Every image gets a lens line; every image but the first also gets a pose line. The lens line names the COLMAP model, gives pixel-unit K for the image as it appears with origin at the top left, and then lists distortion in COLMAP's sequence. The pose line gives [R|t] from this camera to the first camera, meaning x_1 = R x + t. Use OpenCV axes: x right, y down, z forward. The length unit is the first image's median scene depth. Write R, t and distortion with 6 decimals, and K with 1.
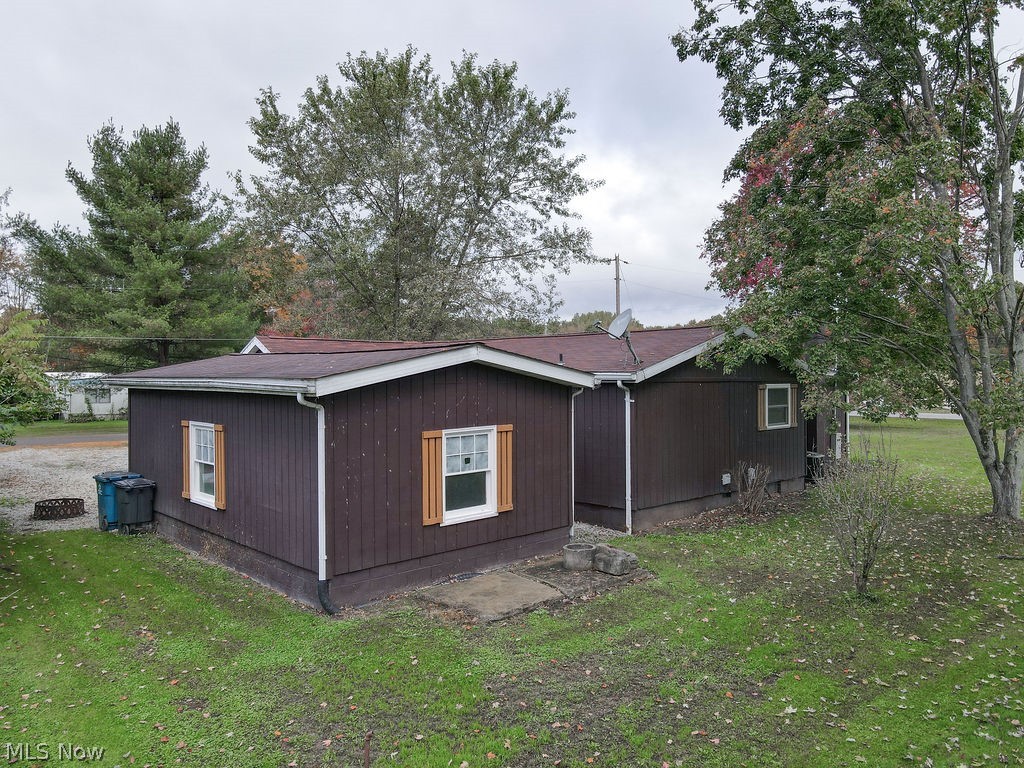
lens RADIAL K [[765.4, 0, 512.0], [0, 765.4, 384.0], [0, 0, 1]] dist [0.005271, 0.004006]
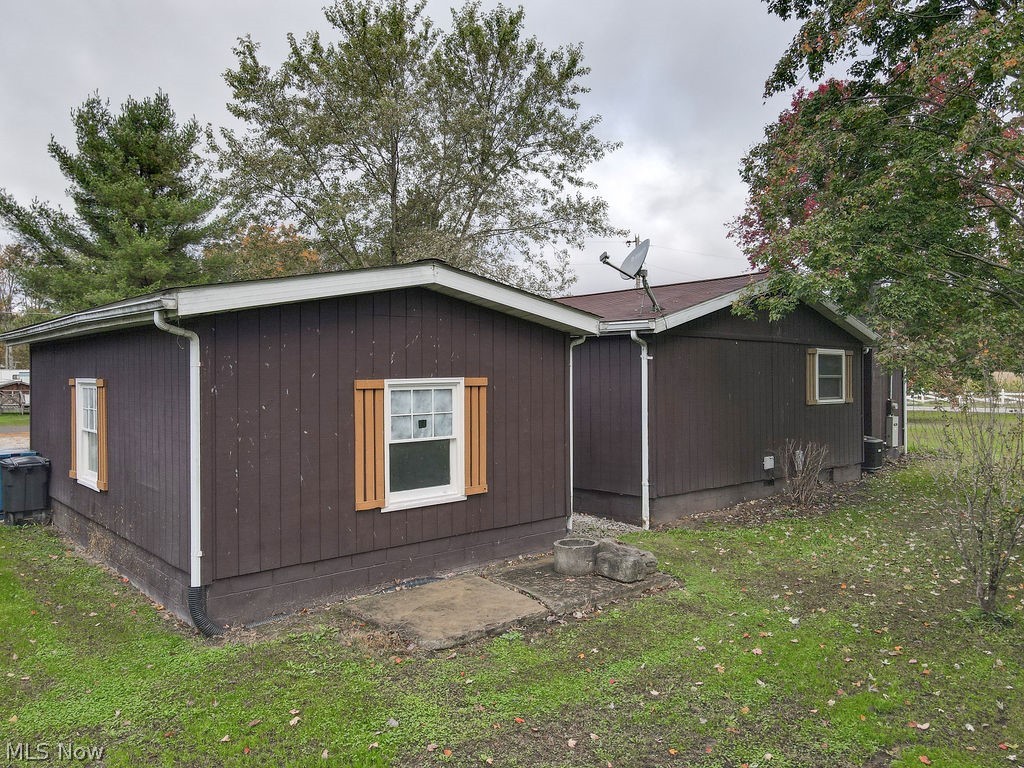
lens RADIAL K [[765.4, 0, 512.0], [0, 765.4, 384.0], [0, 0, 1]] dist [0.005271, 0.004006]
pose [[0.999597, 0.000910, -0.028368, 0.035620], [-0.001048, 0.999988, -0.004861, 0.048672], [0.028363, 0.004889, 0.999586, 0.201170]]
